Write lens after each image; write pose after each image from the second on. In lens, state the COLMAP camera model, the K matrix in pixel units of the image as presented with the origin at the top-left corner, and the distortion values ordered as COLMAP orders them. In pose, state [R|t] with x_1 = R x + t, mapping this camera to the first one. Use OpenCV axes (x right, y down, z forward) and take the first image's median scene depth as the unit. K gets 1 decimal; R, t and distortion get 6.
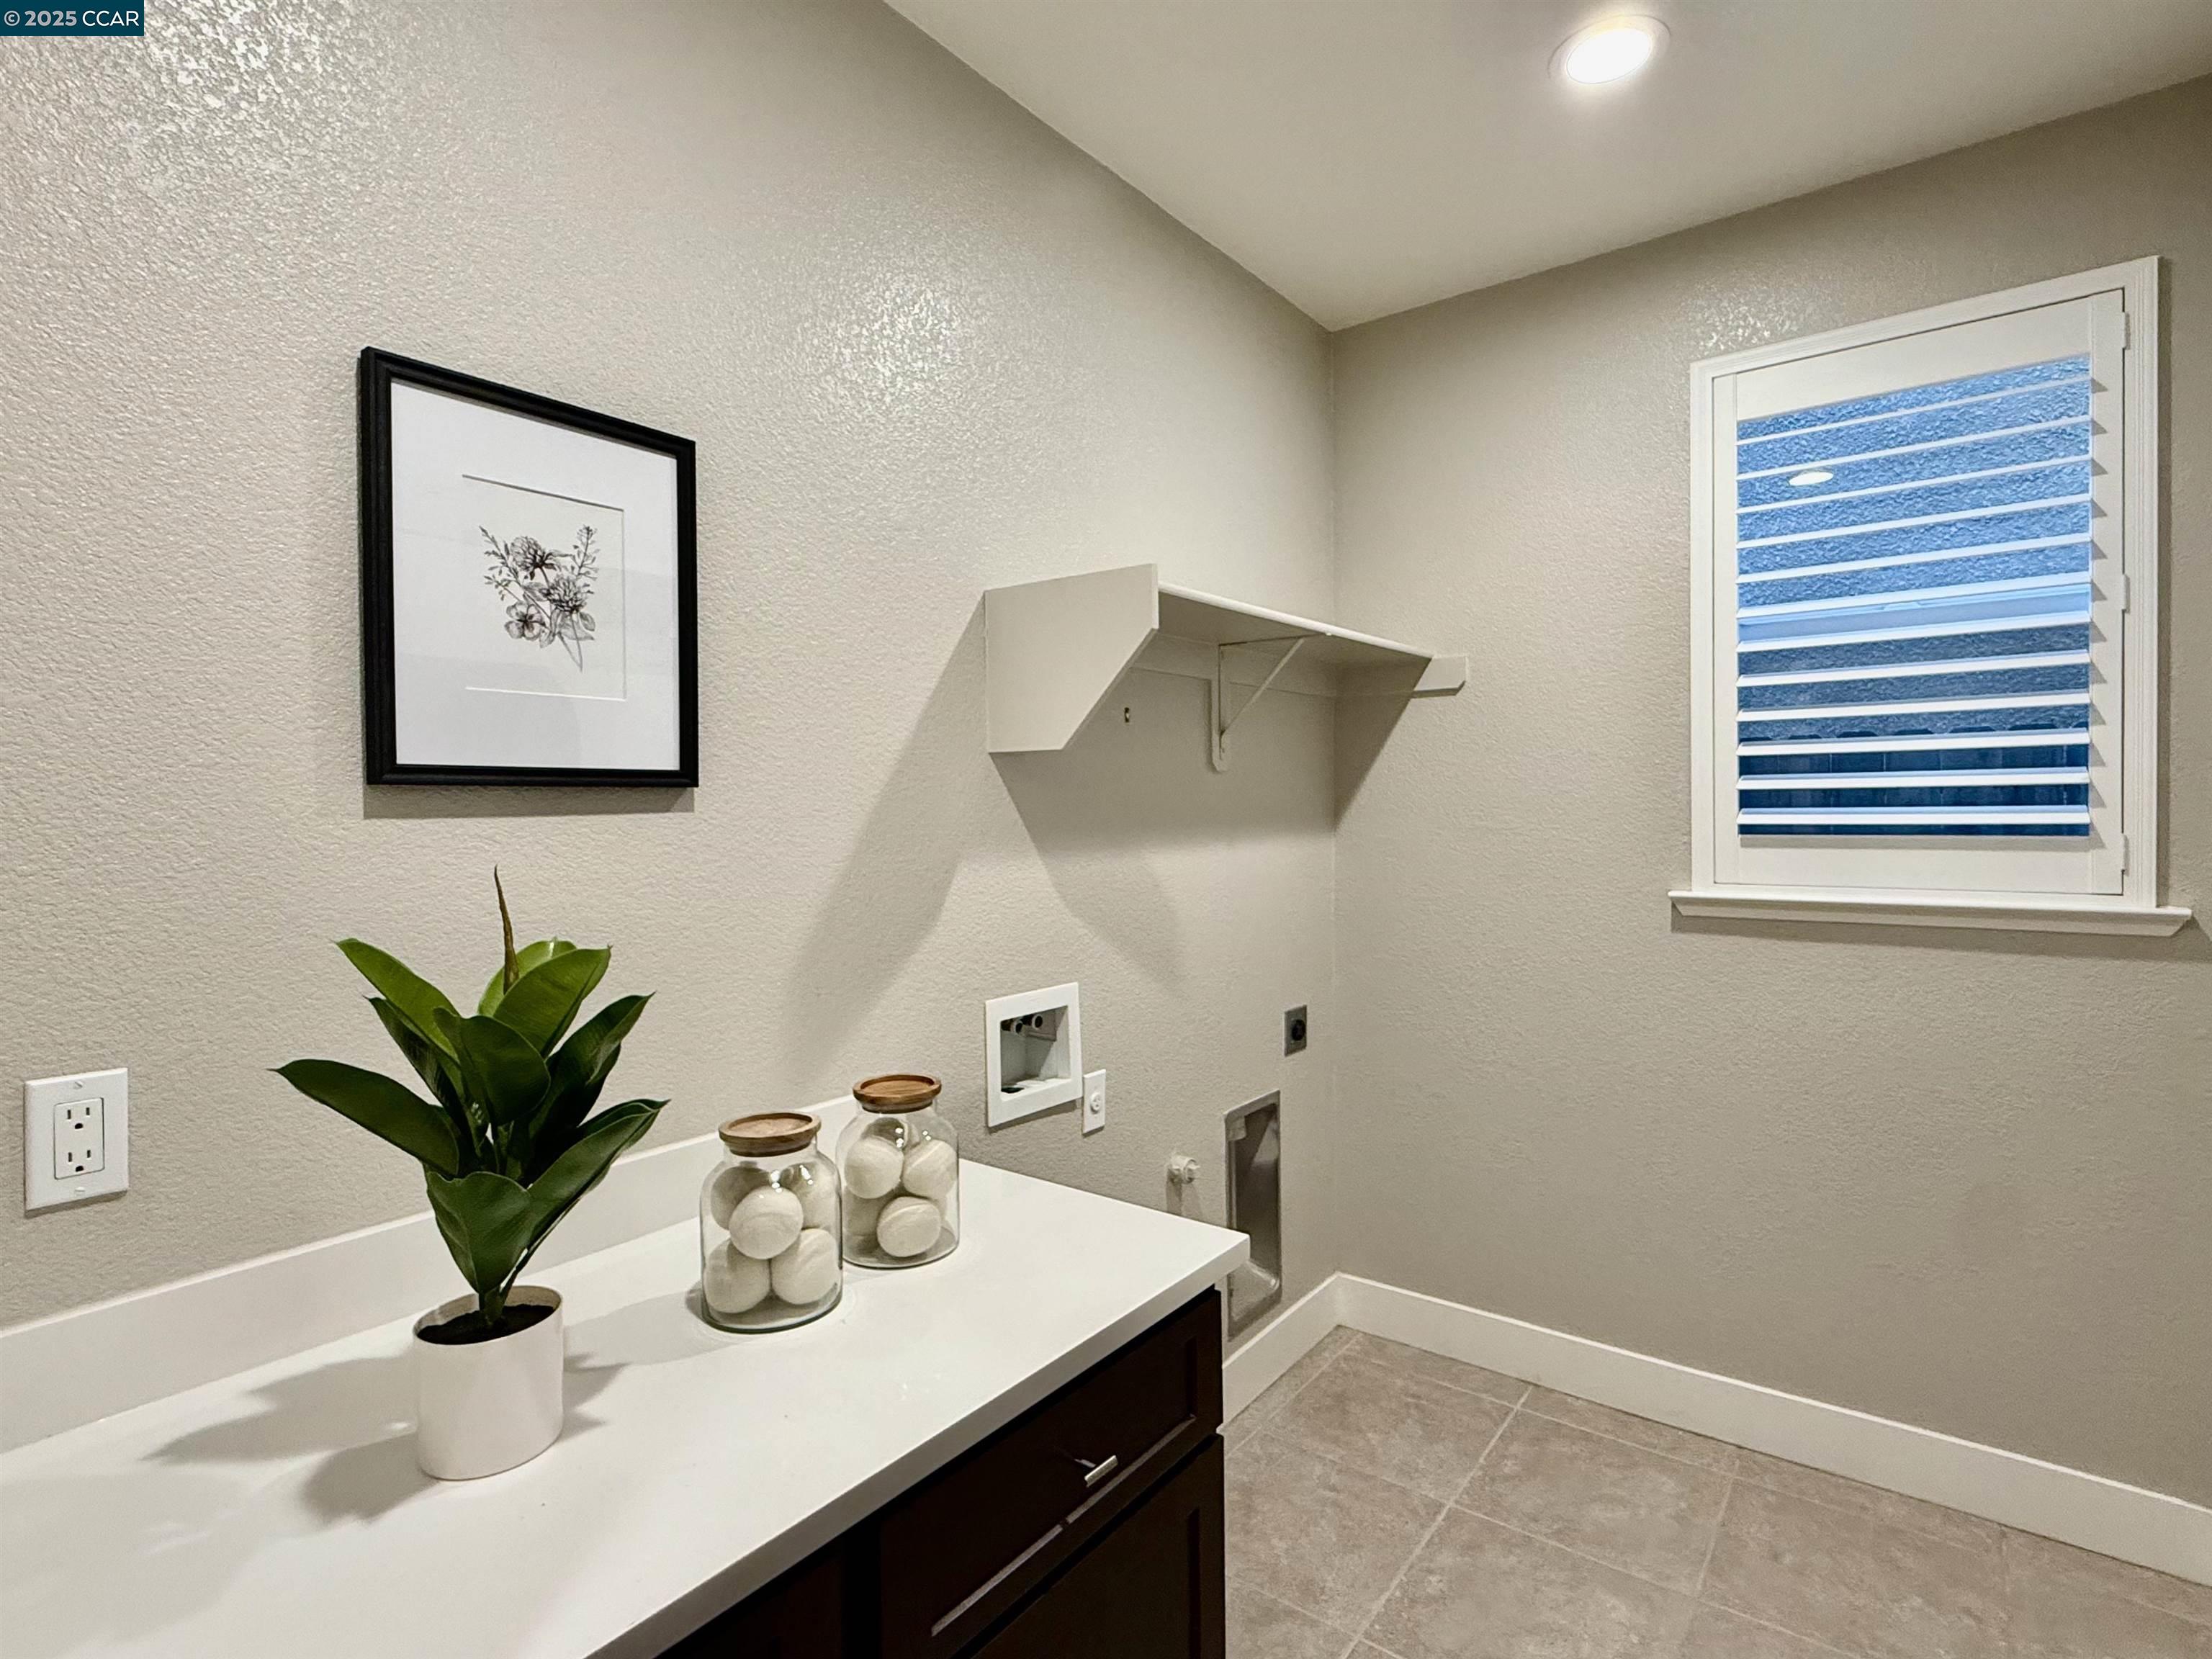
lens RADIAL K [[1066.0, 0, 1094.2], [0, 1066.0, 822.3], [0, 0, 1]] dist [-0.000186, 0.000090]
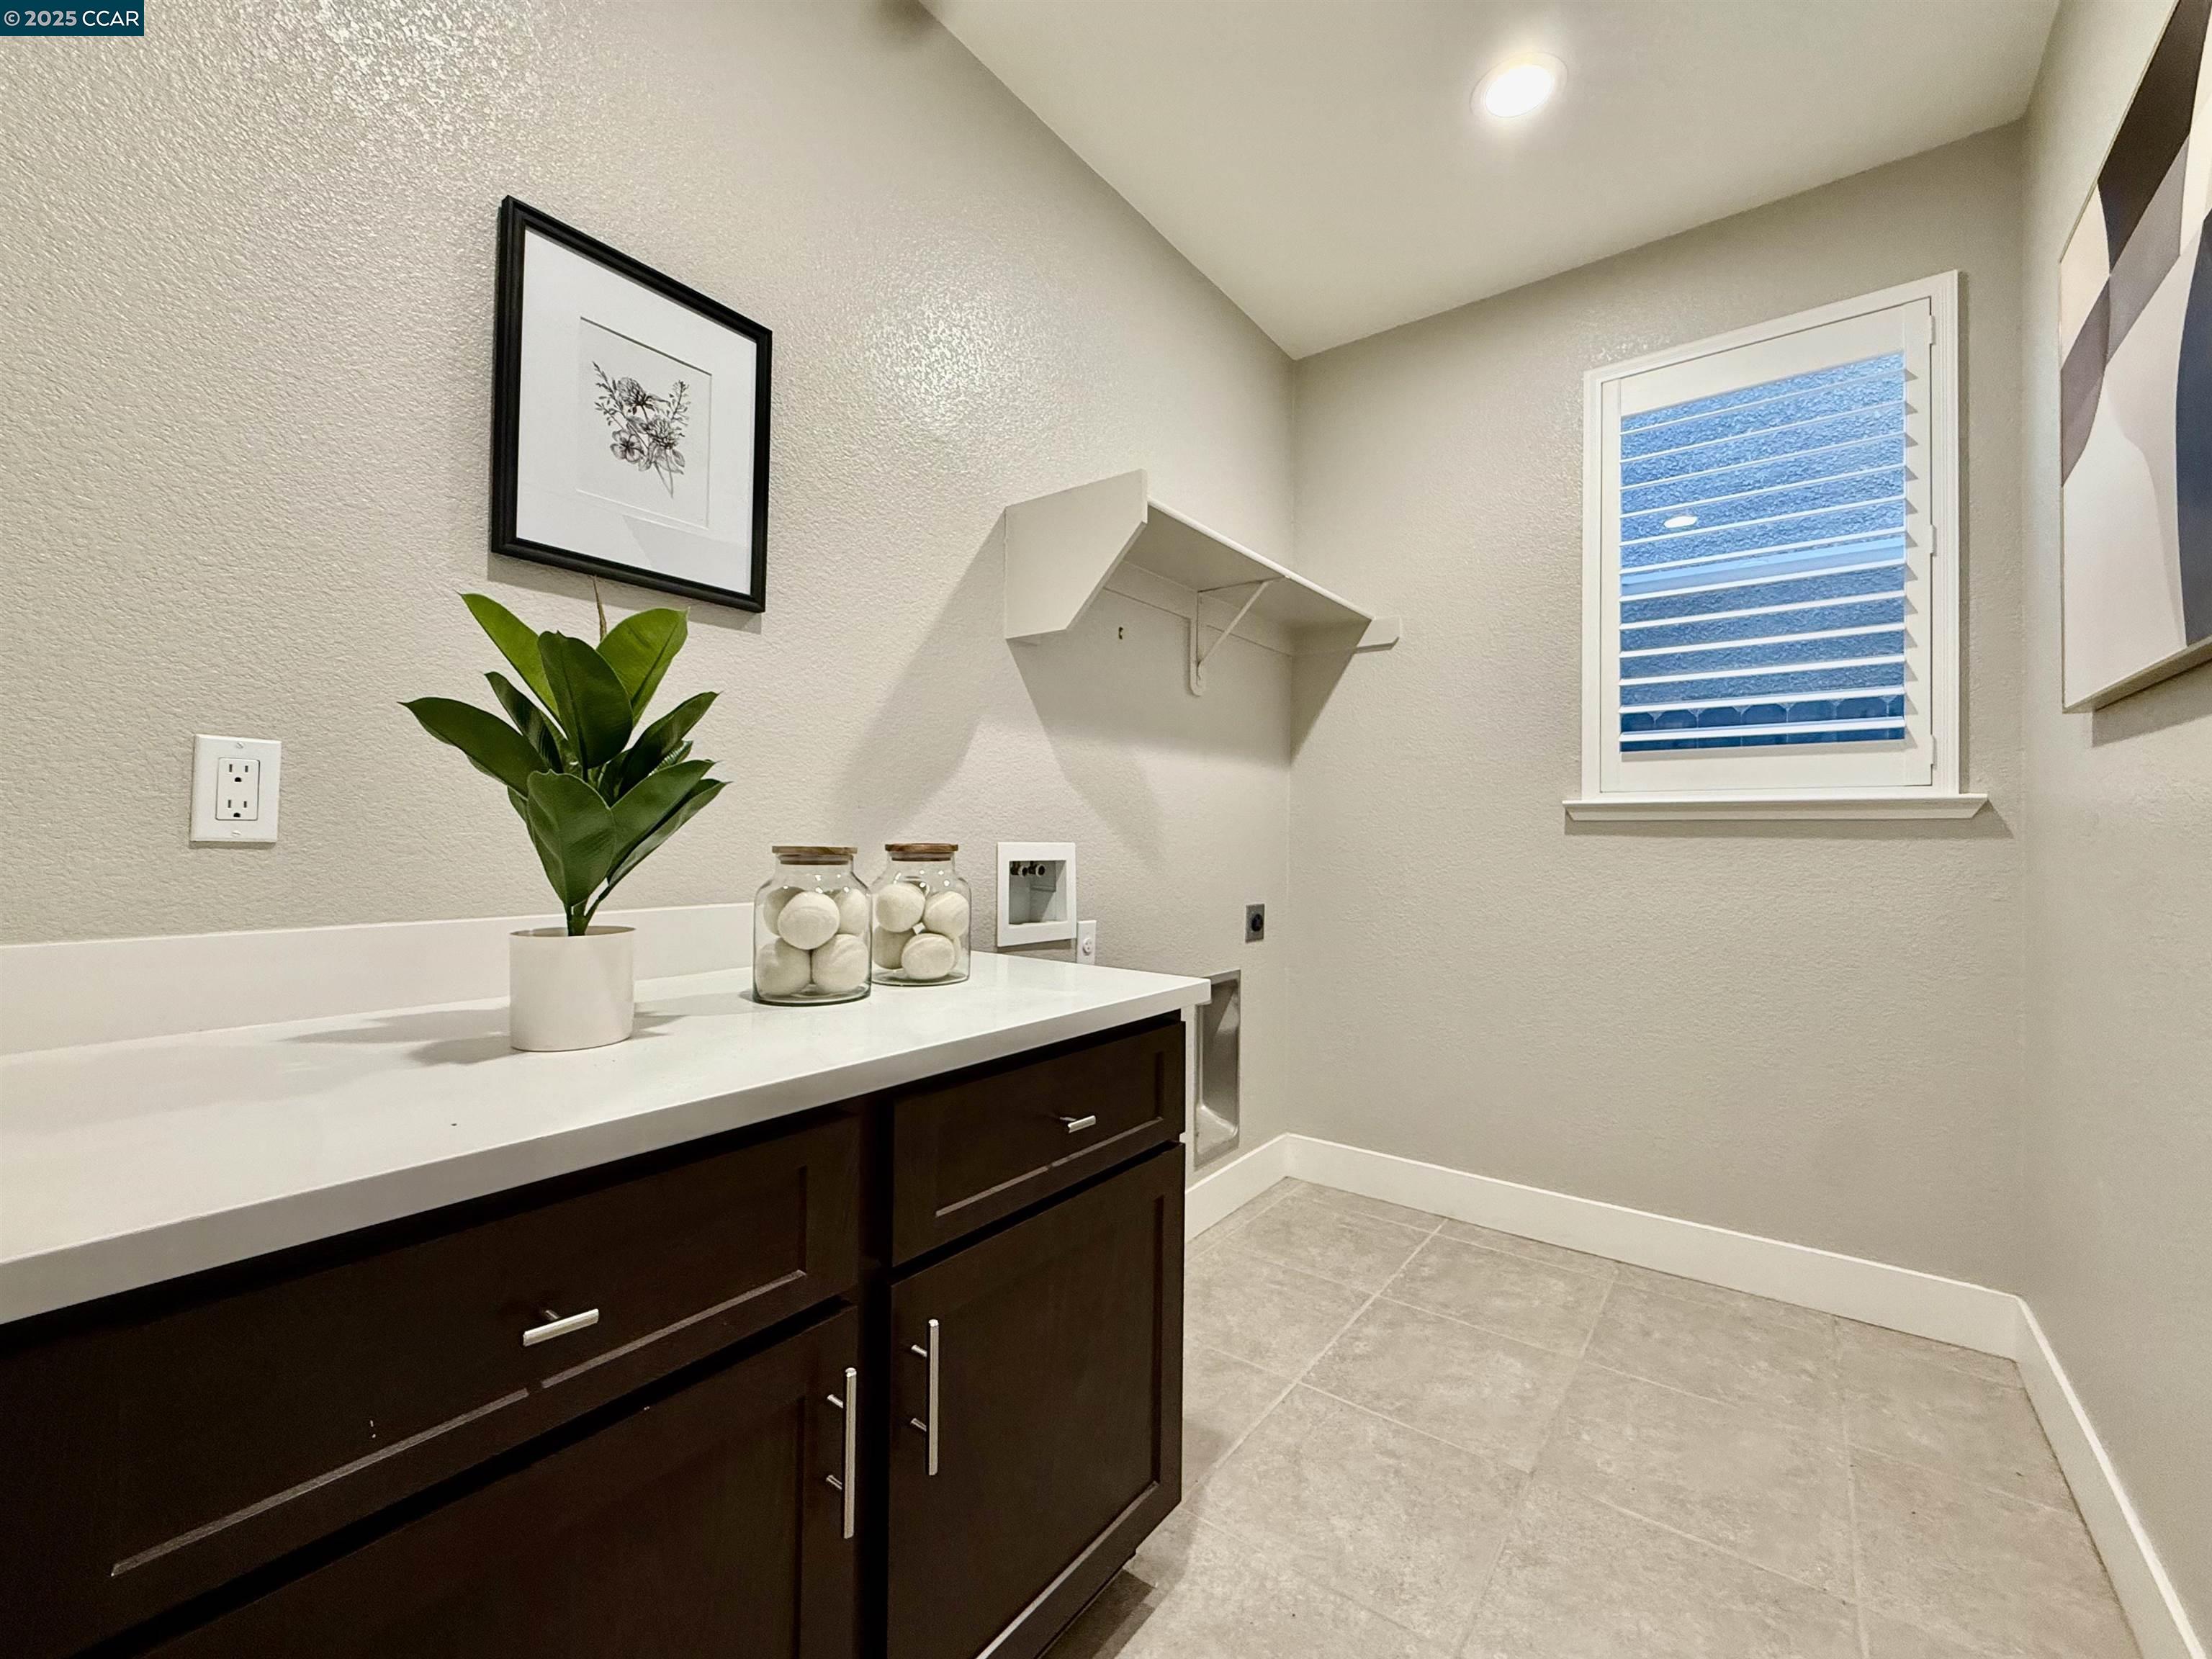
lens RADIAL K [[882.0, 0, 1101.7], [0, 882.0, 825.5], [0, 0, 1]] dist [-0.001083, 0.000407]
pose [[0.999693, 0.023693, 0.007298, 0.007725], [-0.023466, 0.999280, -0.029806, 0.167417], [-0.007999, 0.029625, 0.999529, -0.000349]]
